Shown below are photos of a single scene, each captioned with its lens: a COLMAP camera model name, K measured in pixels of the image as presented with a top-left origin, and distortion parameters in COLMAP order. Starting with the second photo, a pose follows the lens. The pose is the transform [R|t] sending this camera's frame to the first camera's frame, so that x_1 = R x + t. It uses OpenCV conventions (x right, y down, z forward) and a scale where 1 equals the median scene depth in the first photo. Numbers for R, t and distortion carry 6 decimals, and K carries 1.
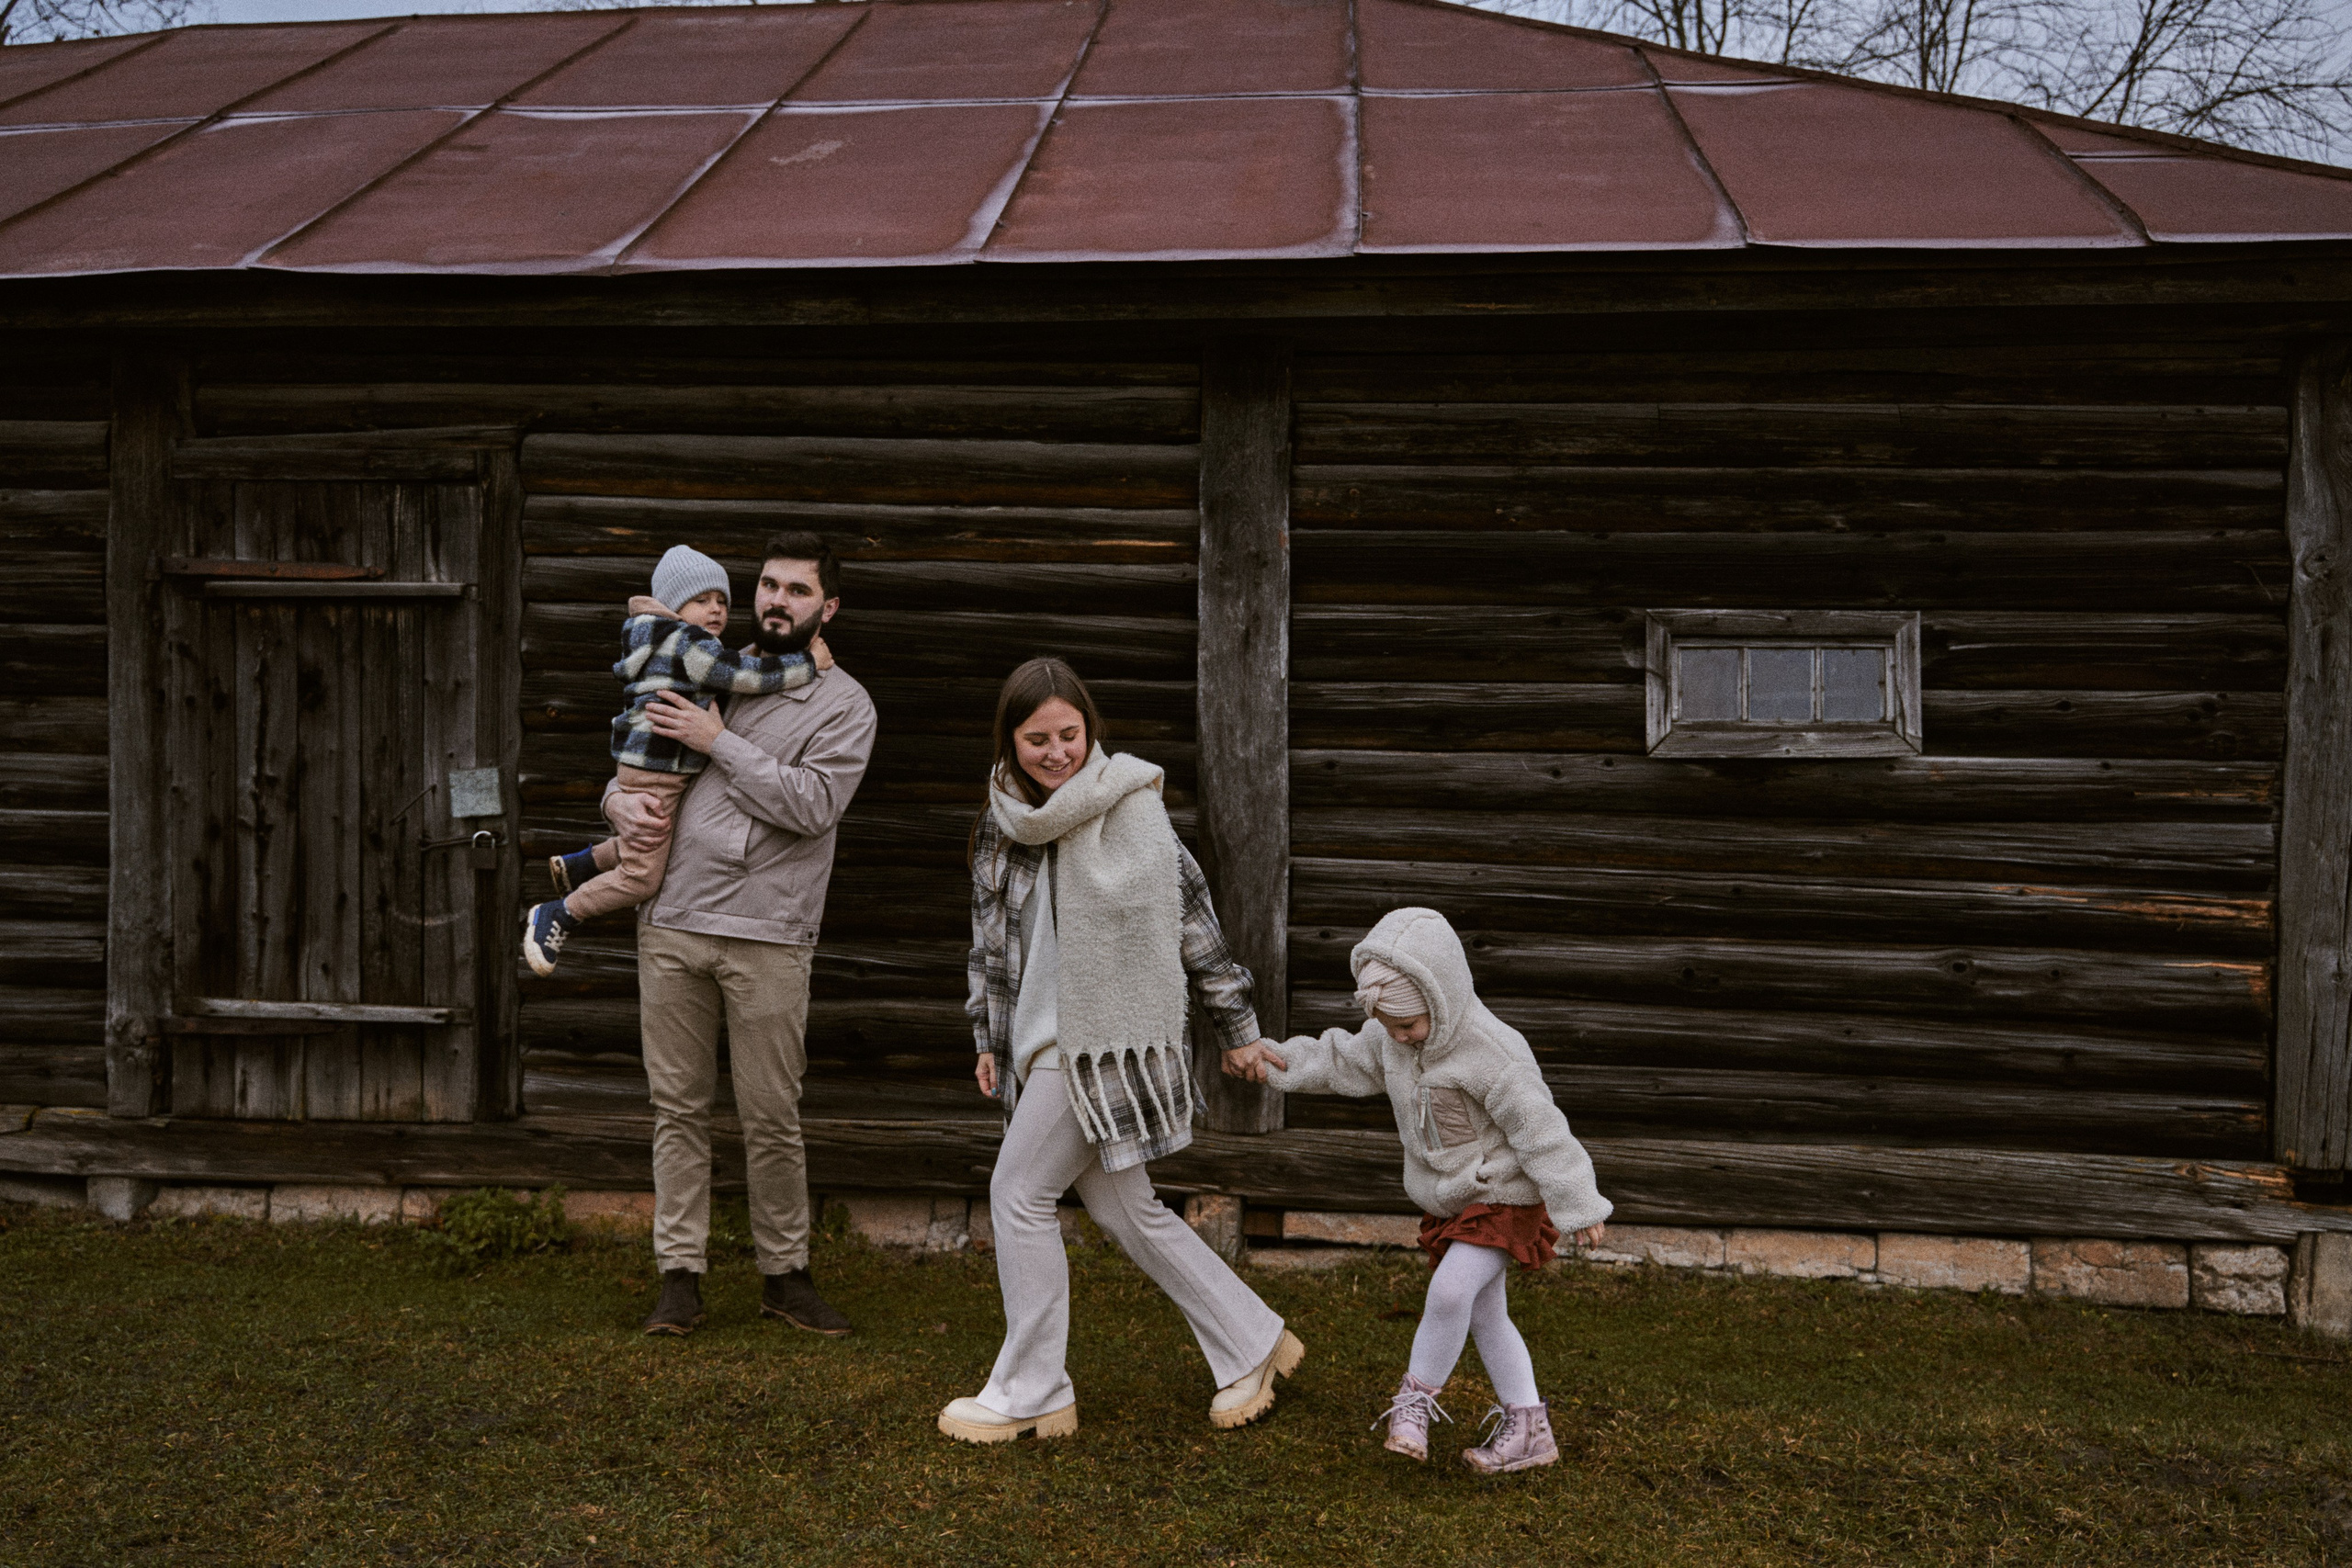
lens RADIAL K [[2251.3, 0, 1160.2], [0, 2251.3, 800.6], [0, 0, 1]] dist [0.015463, 0.000000]
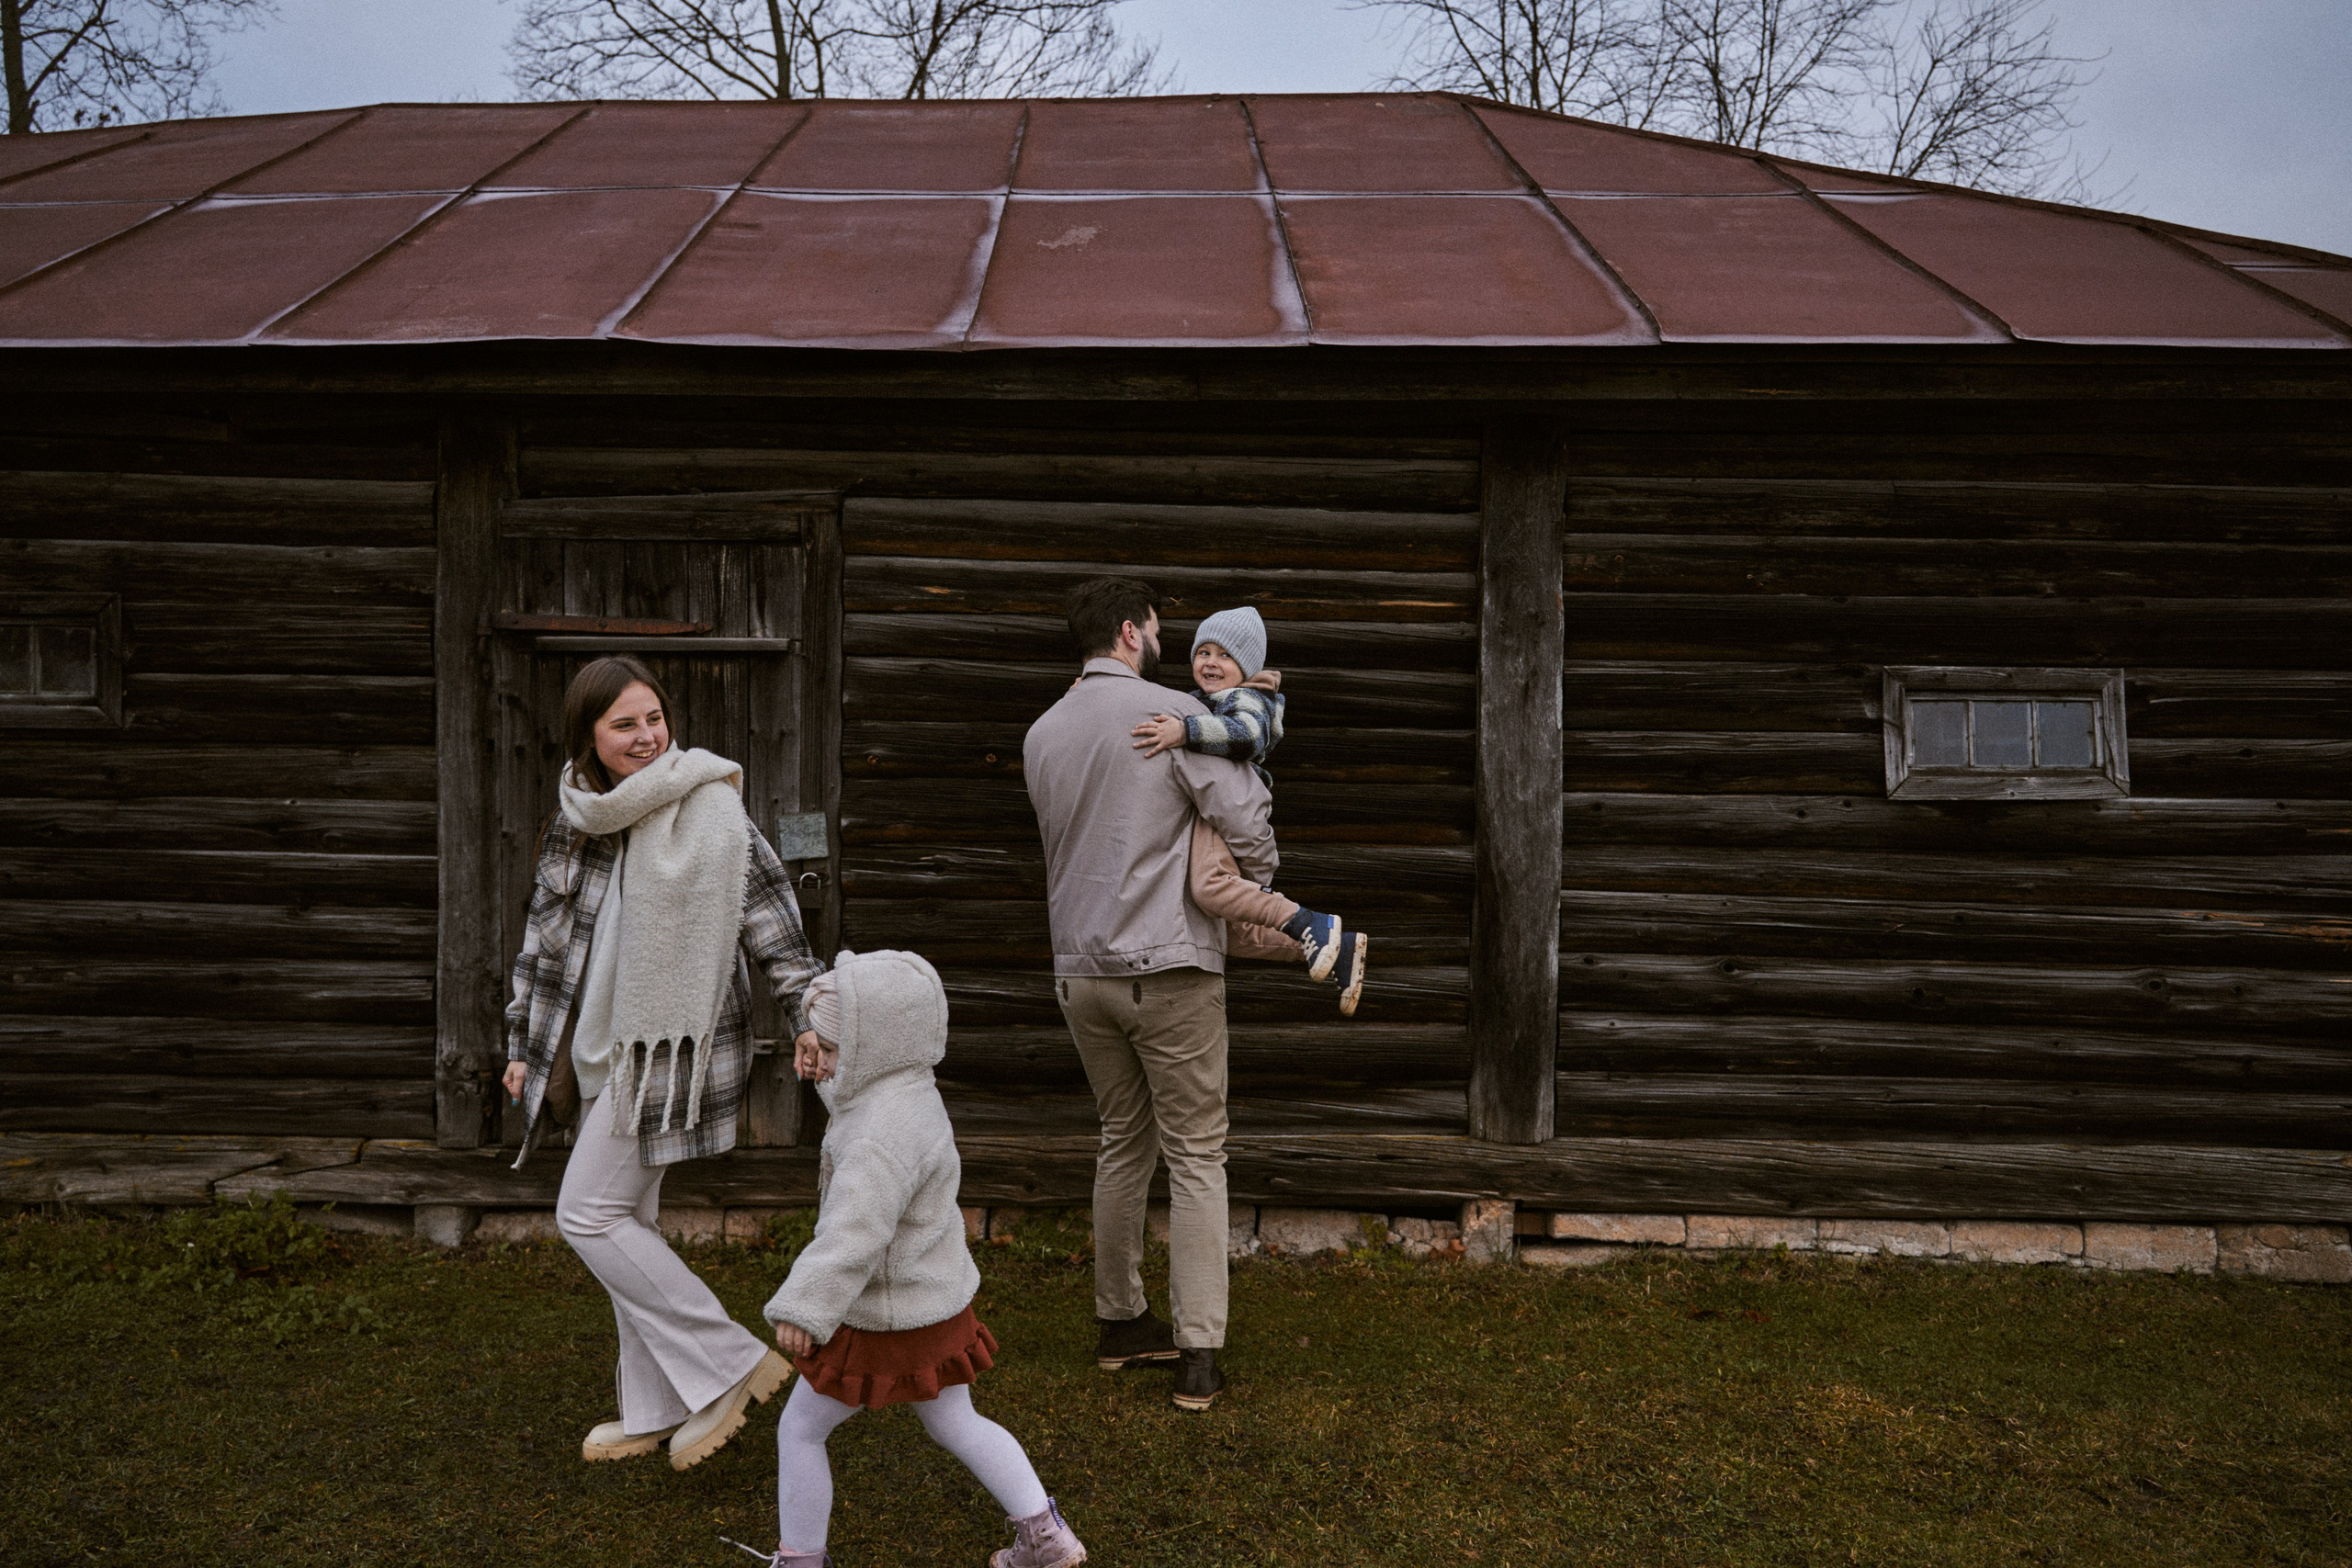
lens RADIAL K [[1897.1, 0, 1183.0], [0, 1897.1, 794.9], [0, 0, 1]] dist [0.025377, -0.021349]
pose [[0.995699, -0.004844, 0.092519, -0.212833], [0.004468, 0.999981, 0.004268, -0.026683], [-0.092538, -0.003836, 0.995702, 0.096813]]
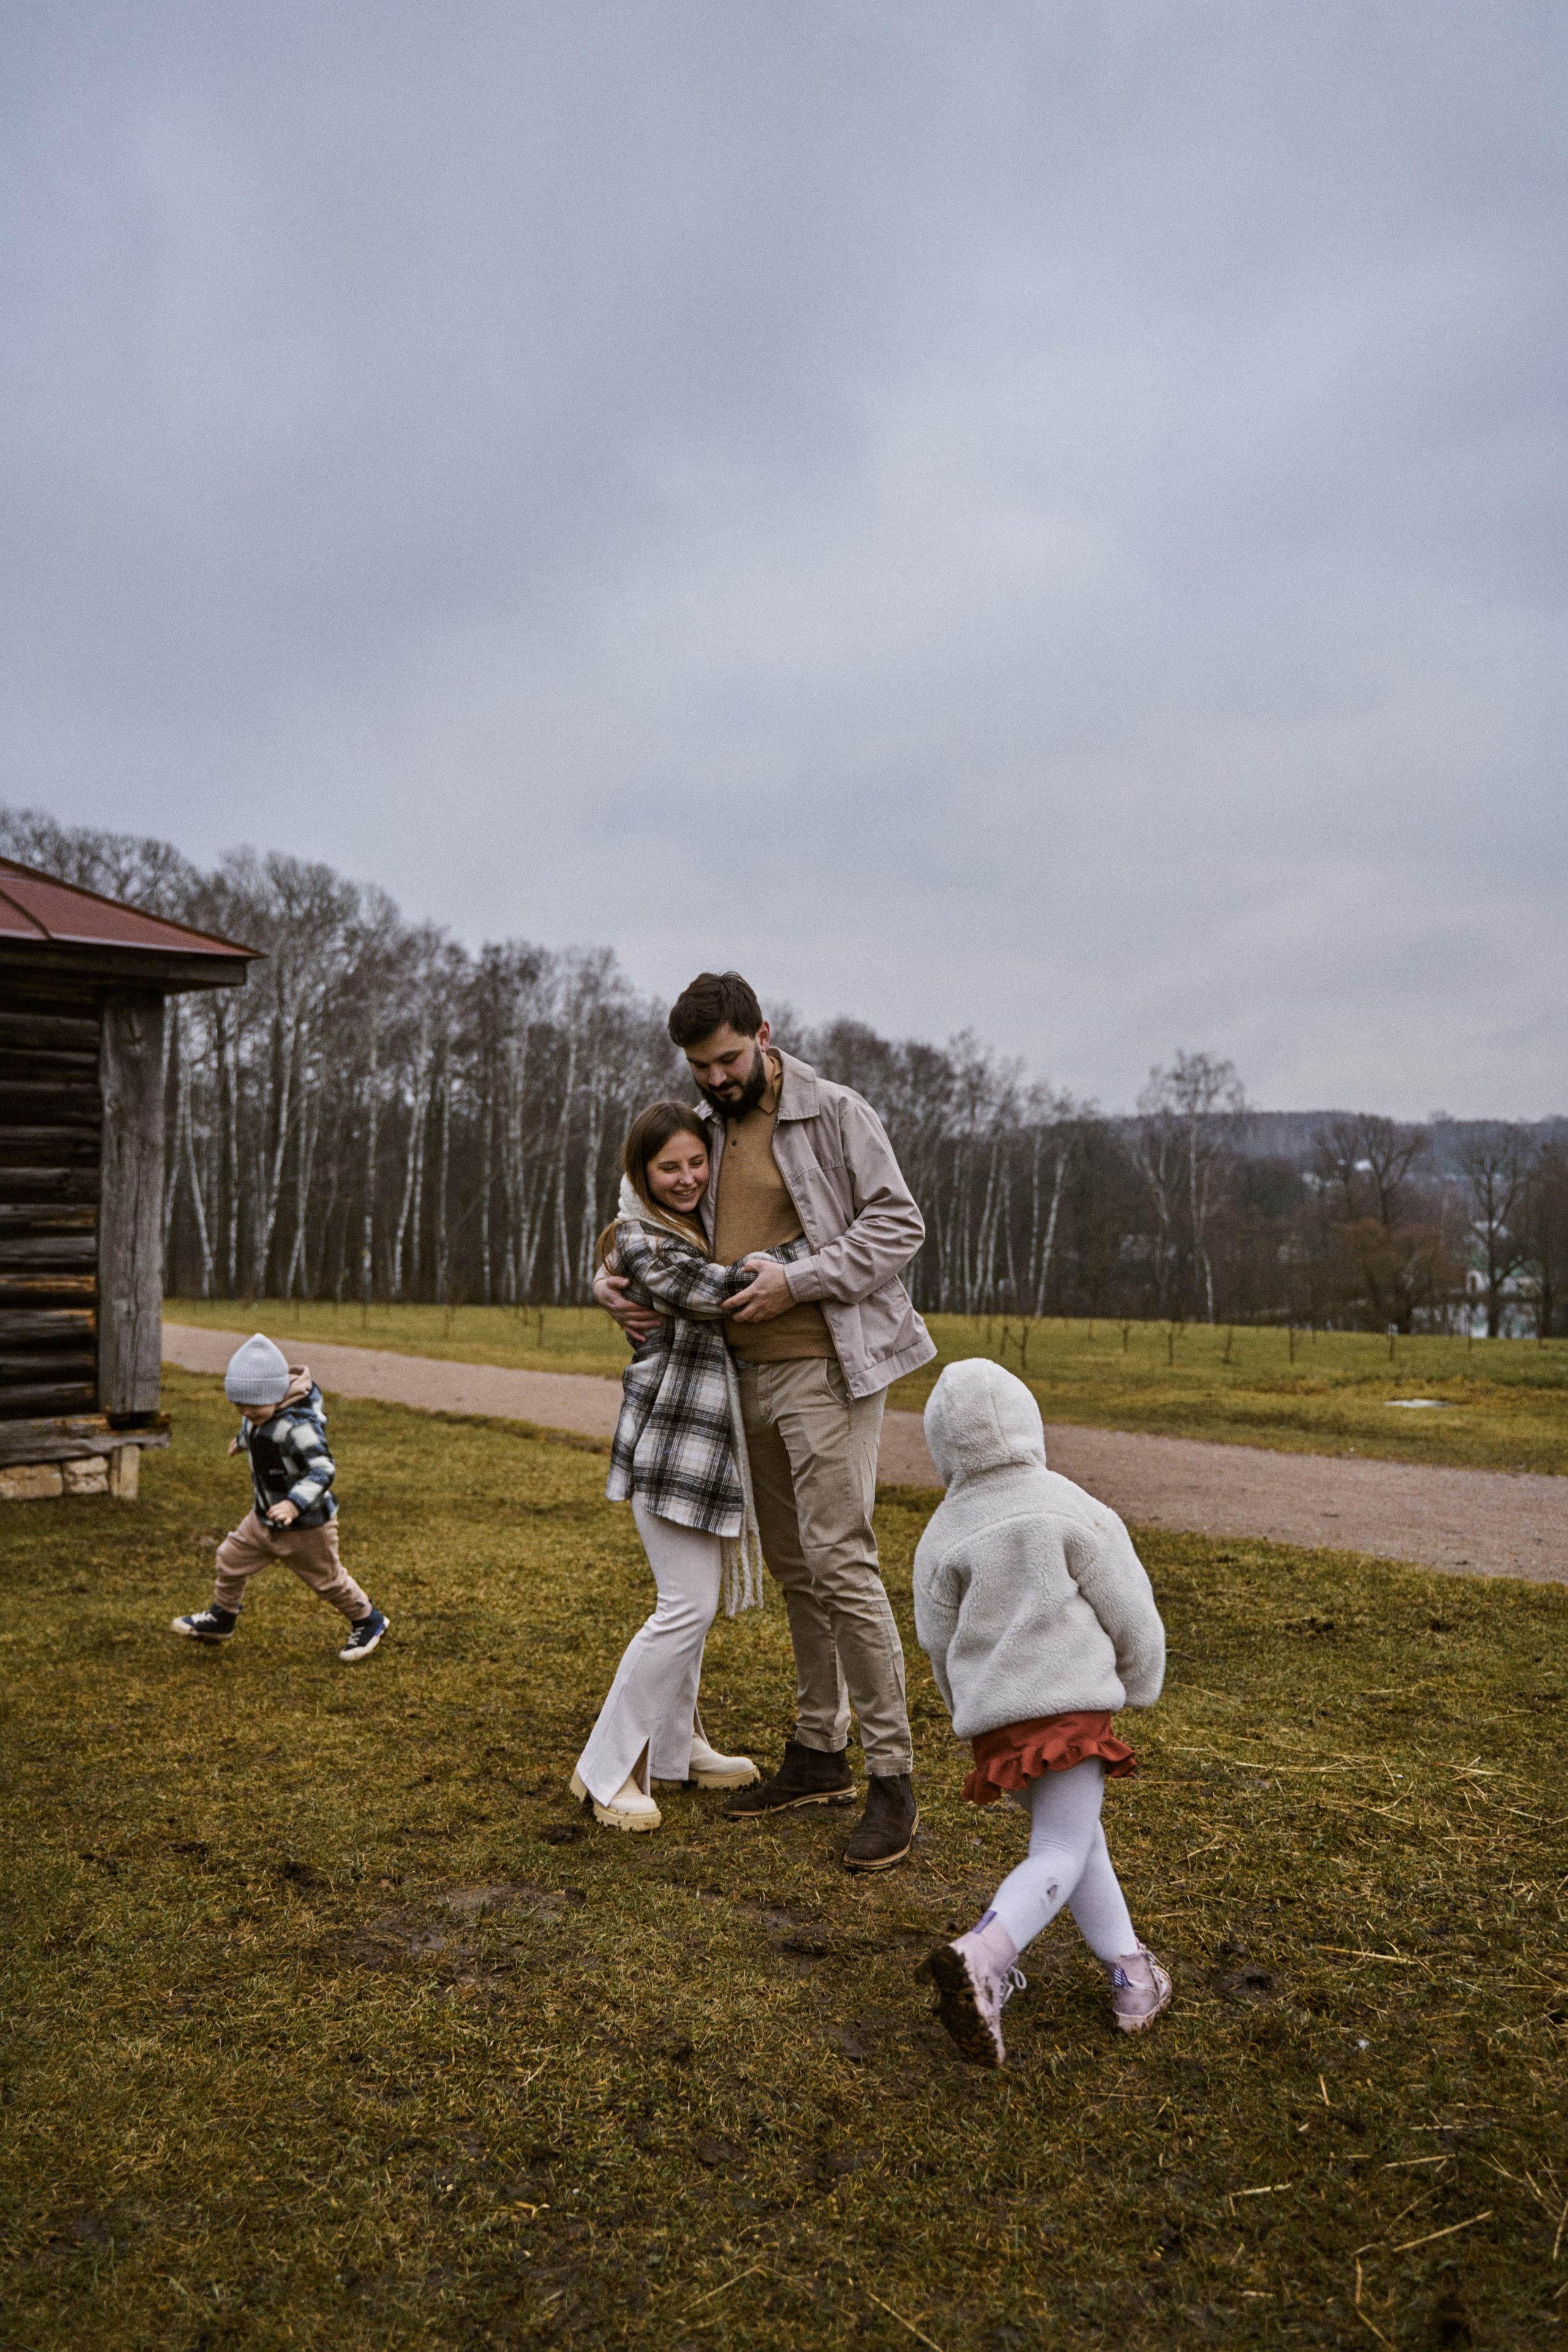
lens RADIAL K [[1897.3, 0, 770.9], [0, 1897.3, 1157.5], [0, 0, 1]] dist [0.025377, -0.021349]
pose [[0.574530, 0.001918, 0.818481, -0.491898], [0.031102, 0.999224, -0.024174, -0.000183], [-0.817892, 0.039345, 0.574025, -0.393901]]
